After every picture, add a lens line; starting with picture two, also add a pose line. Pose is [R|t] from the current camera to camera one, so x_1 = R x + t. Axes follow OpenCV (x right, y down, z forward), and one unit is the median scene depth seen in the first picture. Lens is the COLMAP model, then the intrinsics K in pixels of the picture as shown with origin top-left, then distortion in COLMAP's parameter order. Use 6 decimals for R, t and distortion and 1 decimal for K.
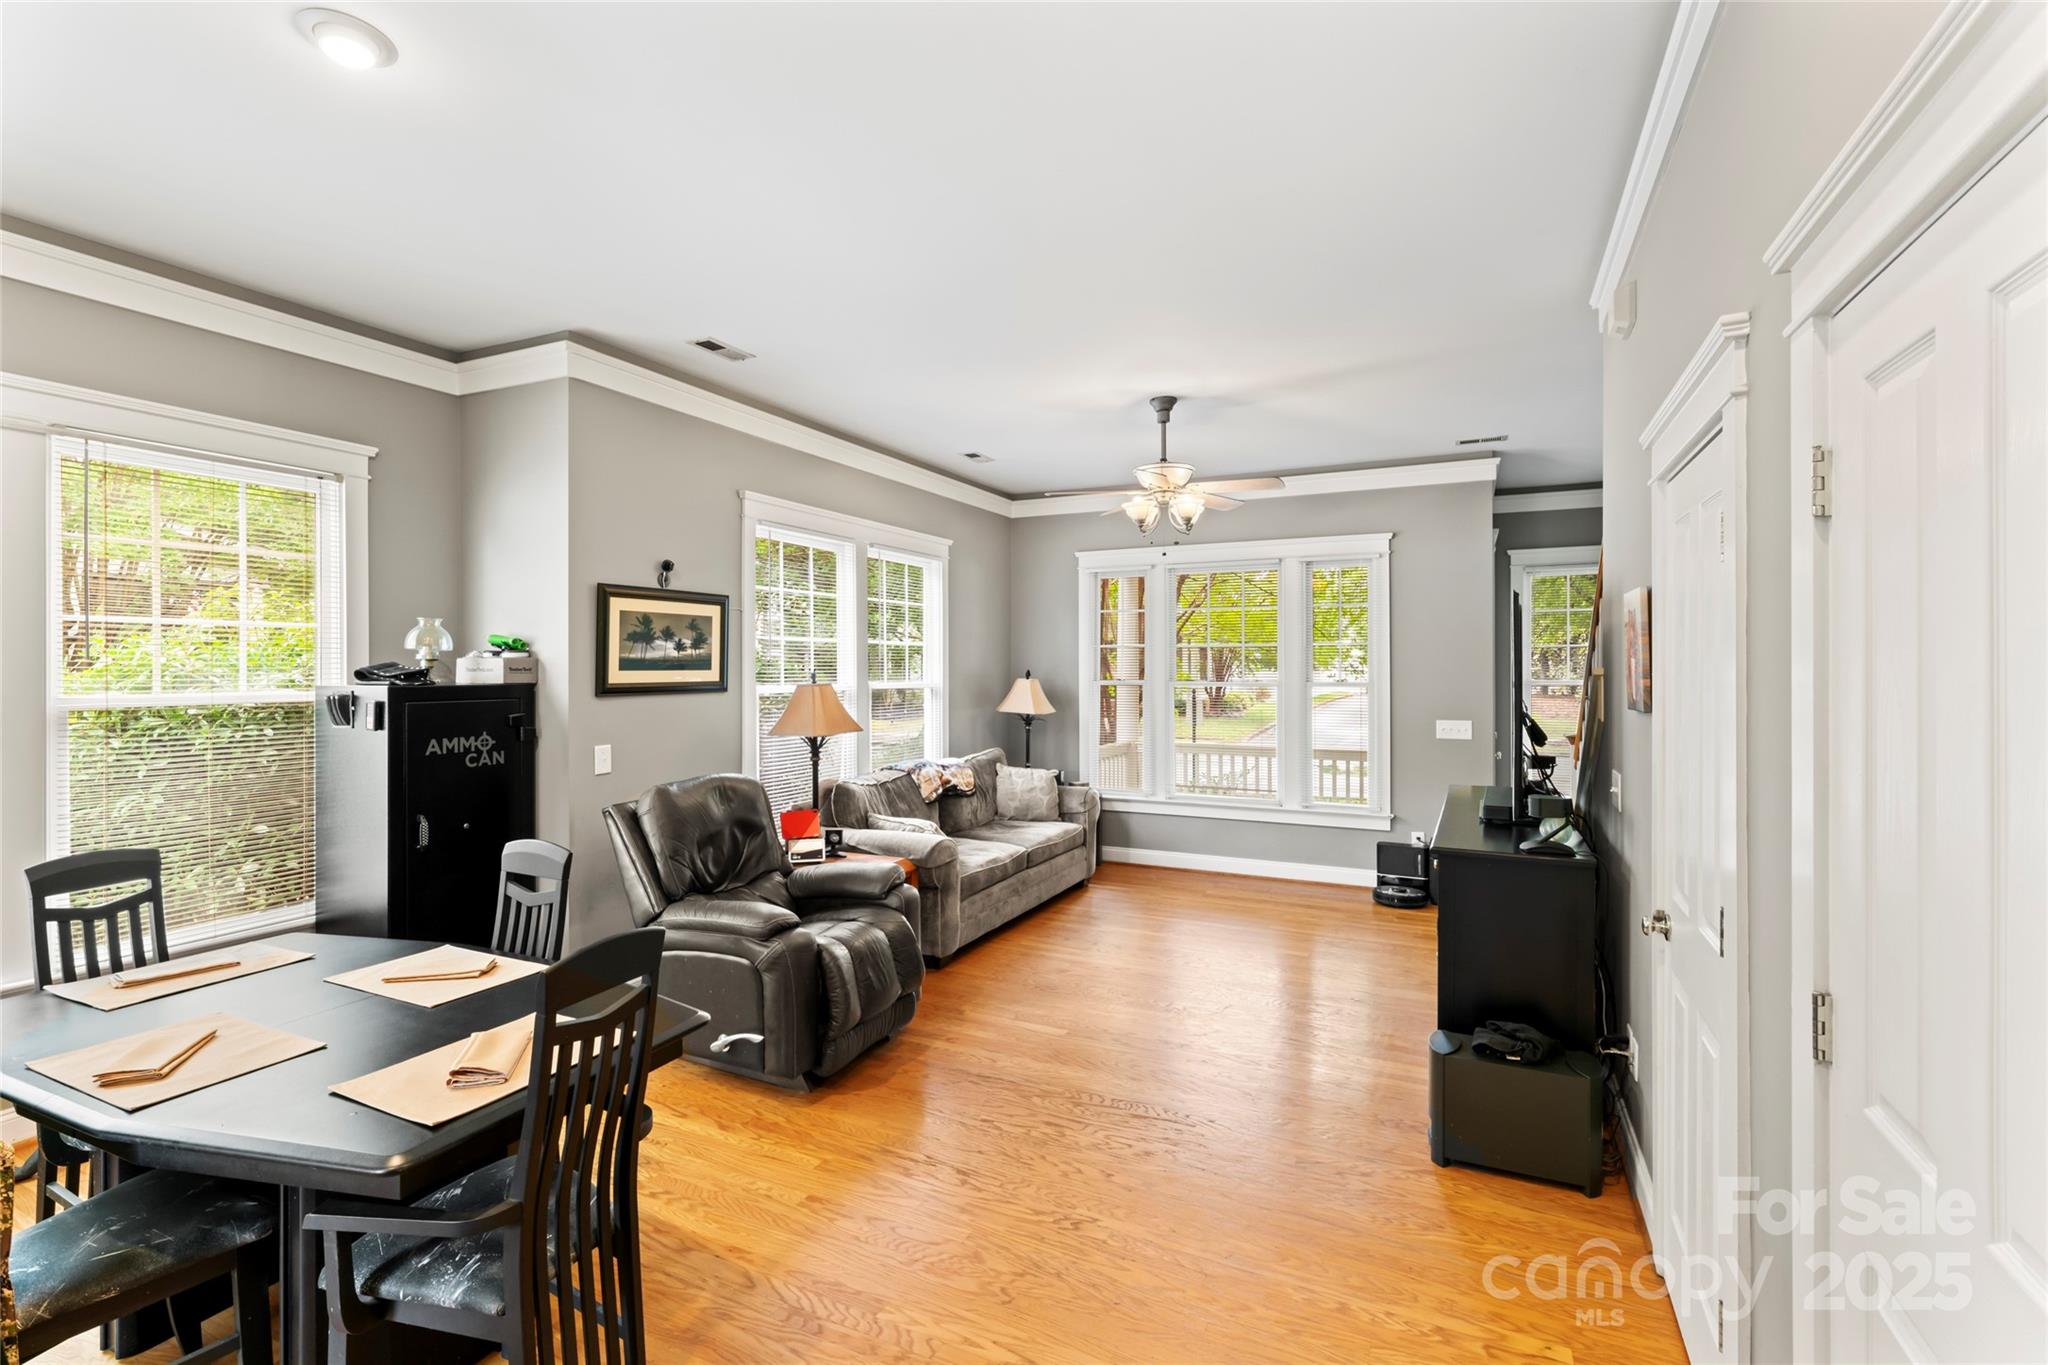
lens RADIAL K [[915.9, 0, 1012.7], [0, 915.9, 671.8], [0, 0, 1]] dist [-0.001670, 0.000199]
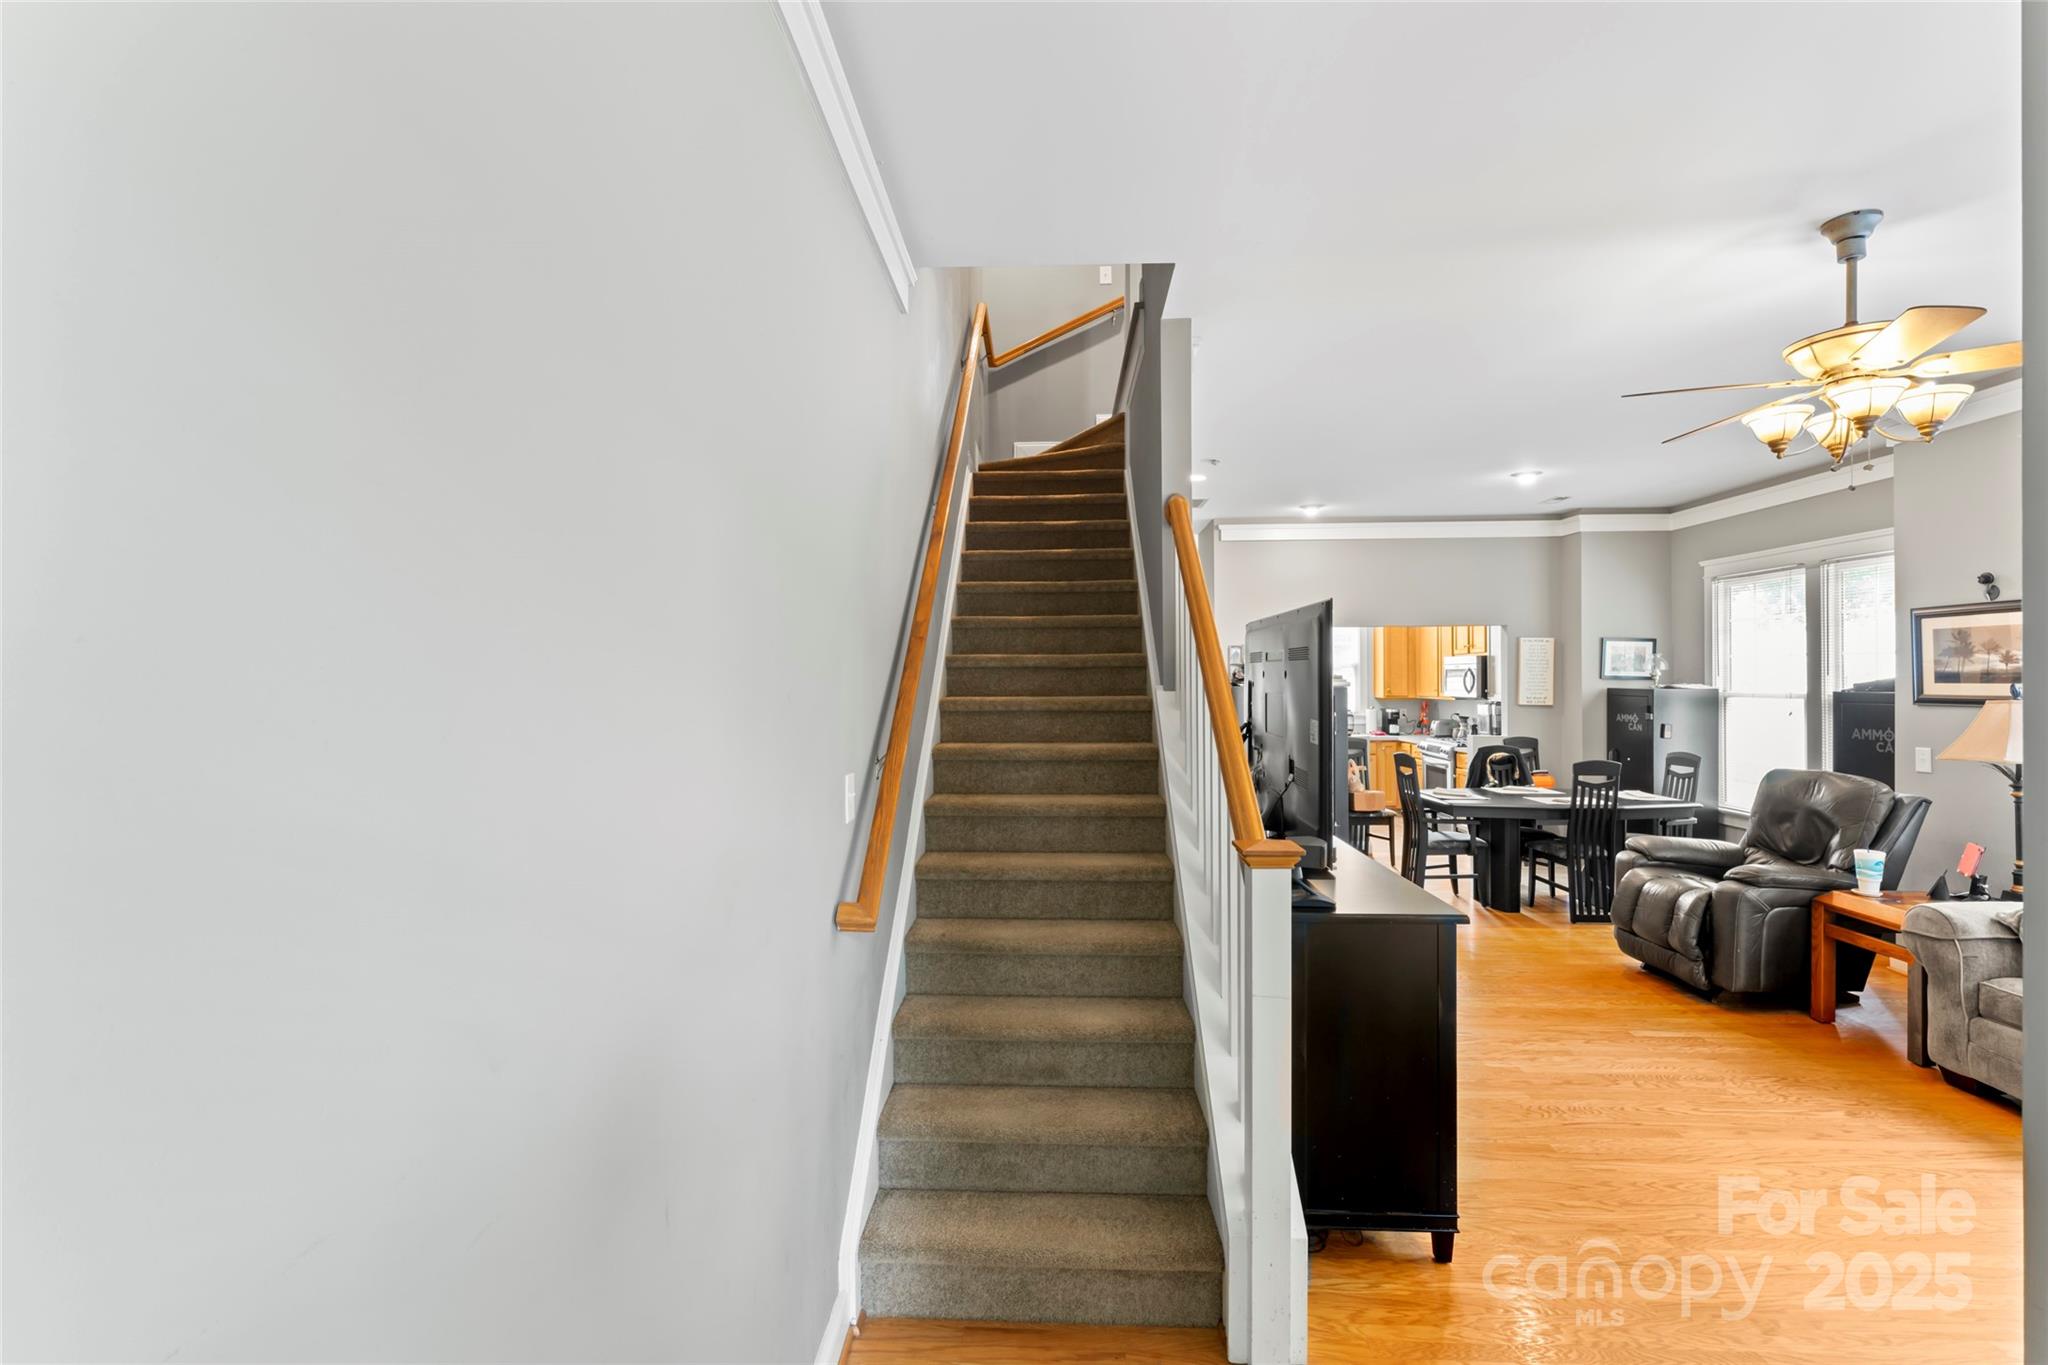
lens RADIAL K [[915.9, 0, 1012.7], [0, 915.9, 671.8], [0, 0, 1]] dist [-0.001670, 0.000199]
pose [[-0.915870, -0.001636, -0.401471, 0.988369], [0.000057, 0.999991, -0.004204, -0.010114], [0.401474, -0.003873, -0.915862, 1.476989]]
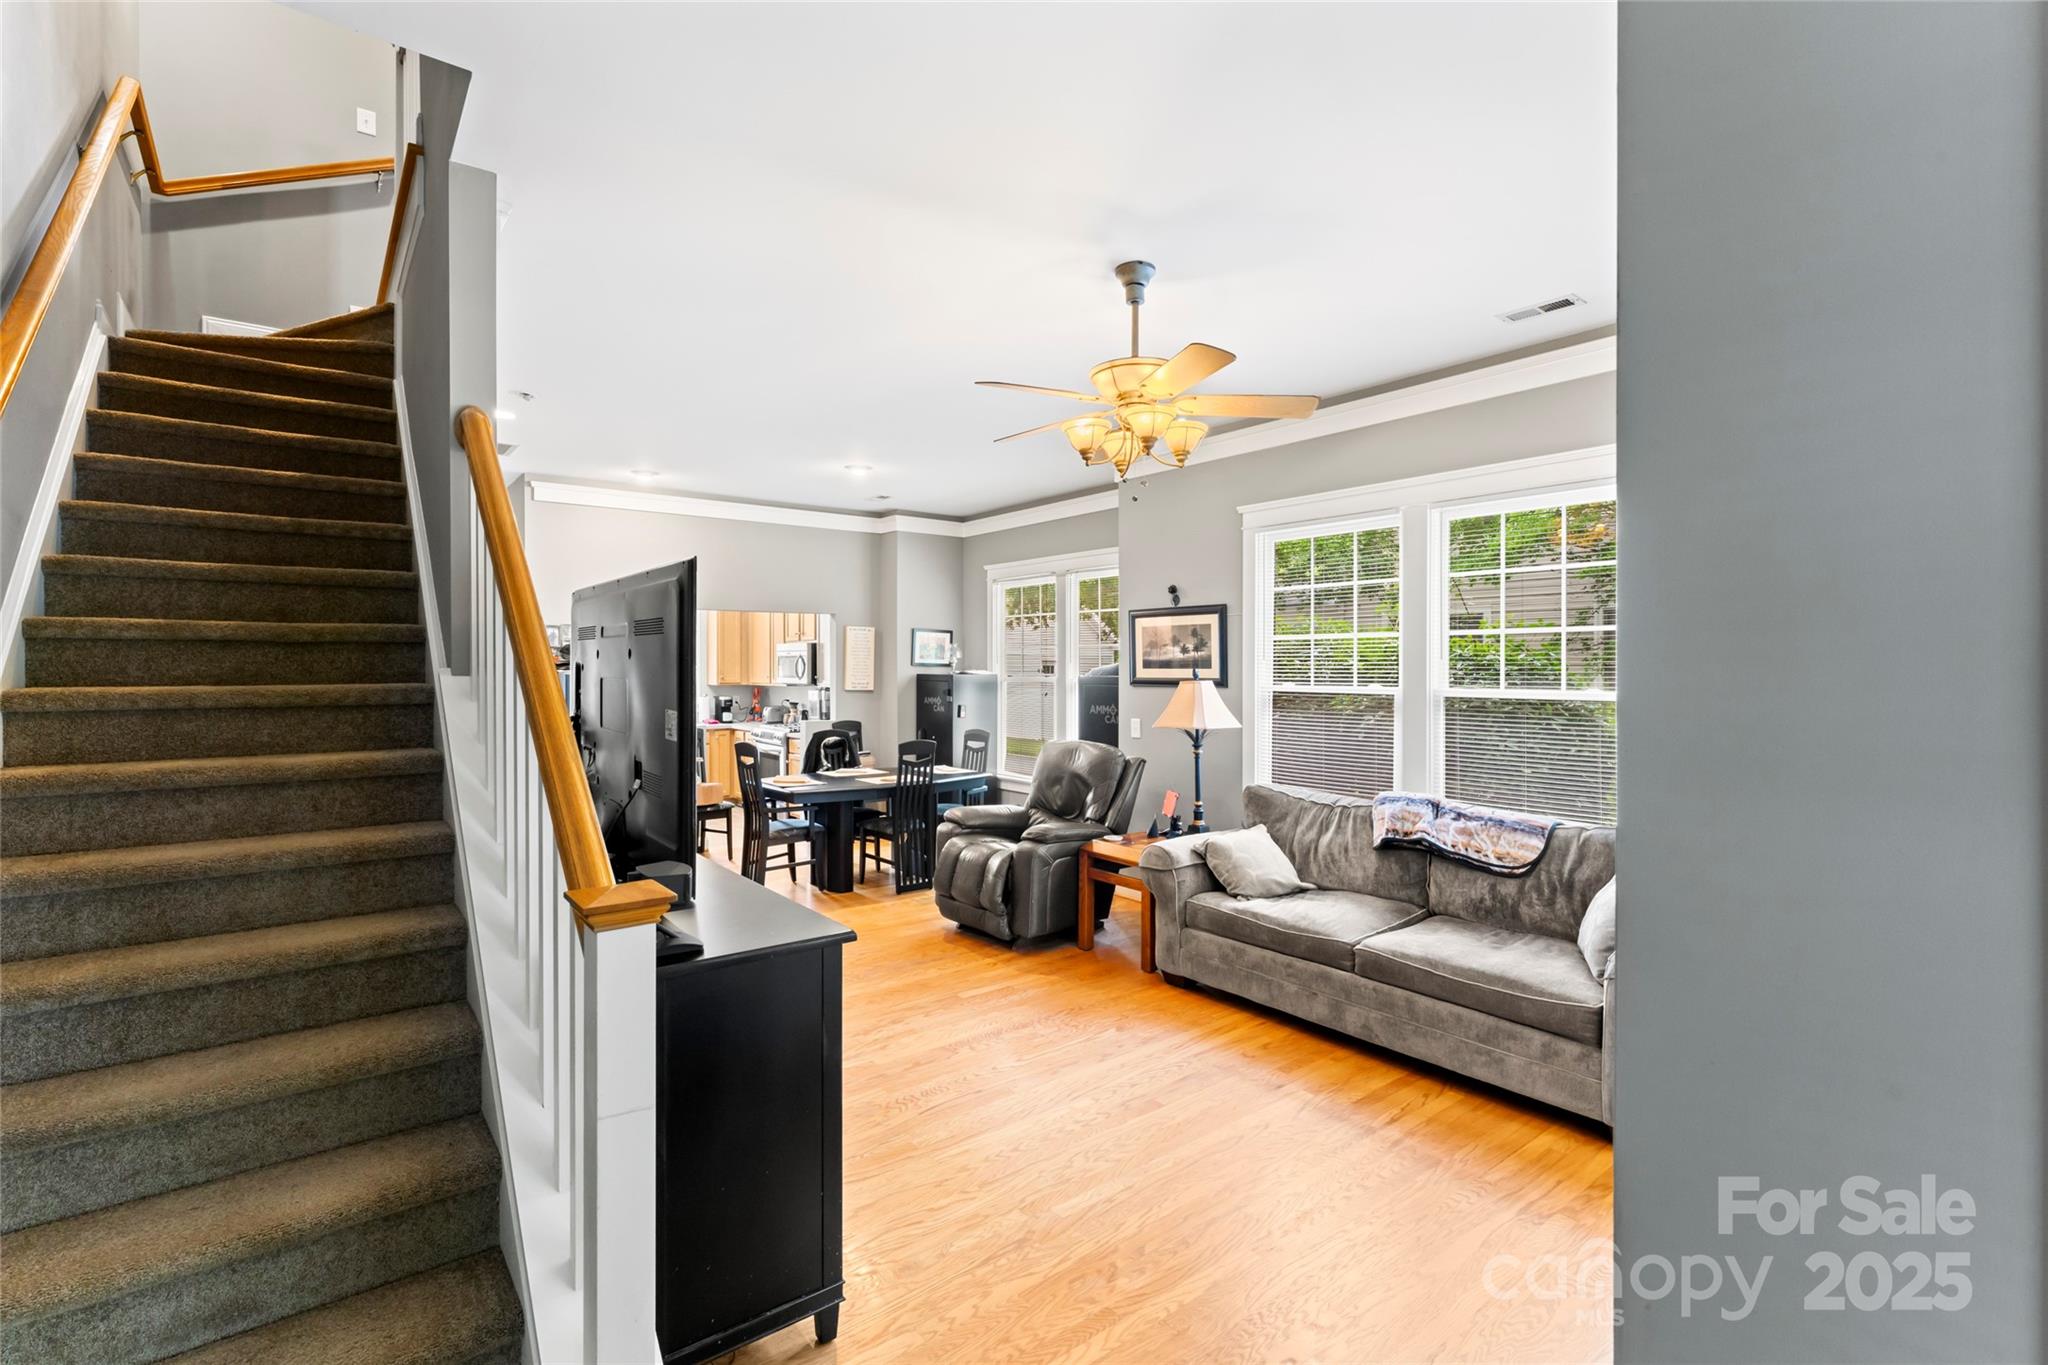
lens RADIAL K [[915.9, 0, 1012.7], [0, 915.9, 671.8], [0, 0, 1]] dist [-0.001670, 0.000199]
pose [[-0.433807, 0.003290, -0.901000, 0.906001], [-0.005375, 0.999966, 0.006240, -0.004208], [0.900990, 0.007550, -0.433775, 1.355848]]
